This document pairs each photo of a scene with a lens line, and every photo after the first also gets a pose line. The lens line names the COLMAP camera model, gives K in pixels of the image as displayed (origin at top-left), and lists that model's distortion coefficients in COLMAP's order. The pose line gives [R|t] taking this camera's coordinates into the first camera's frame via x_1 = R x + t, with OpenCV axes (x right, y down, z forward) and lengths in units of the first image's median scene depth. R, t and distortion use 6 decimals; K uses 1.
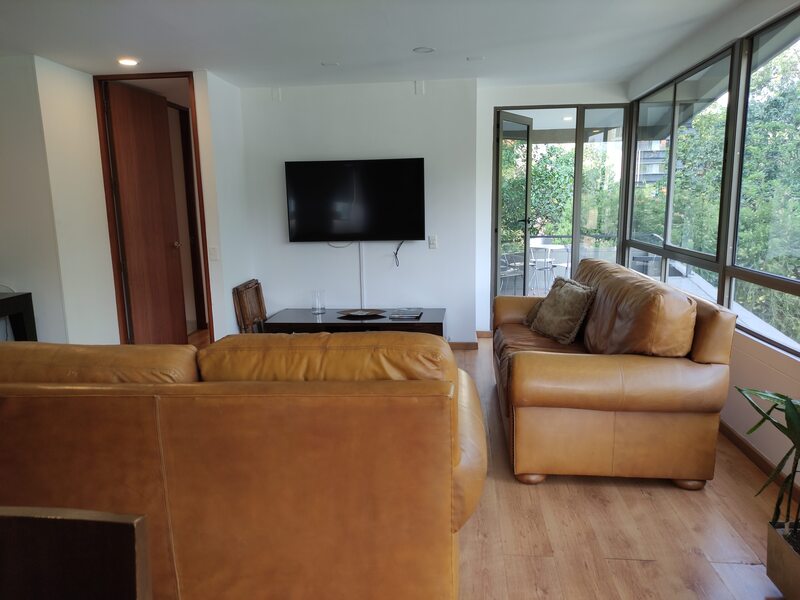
lens RADIAL K [[586.2, 0, 398.9], [0, 586.2, 301.4], [0, 0, 1]] dist [0.042633, -0.032592]
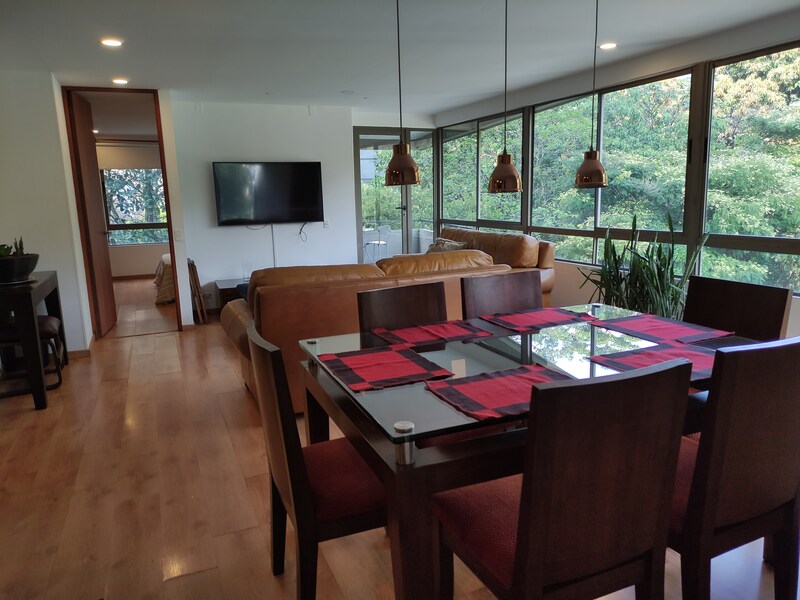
lens RADIAL K [[586.2, 0, 402.9], [0, 586.2, 299.2], [0, 0, 1]] dist [0.042633, -0.032592]
pose [[0.874946, -0.089779, 0.475825, -0.474728], [0.087993, 0.995780, 0.026085, 0.058555], [-0.476158, 0.019046, 0.879153, -0.302047]]
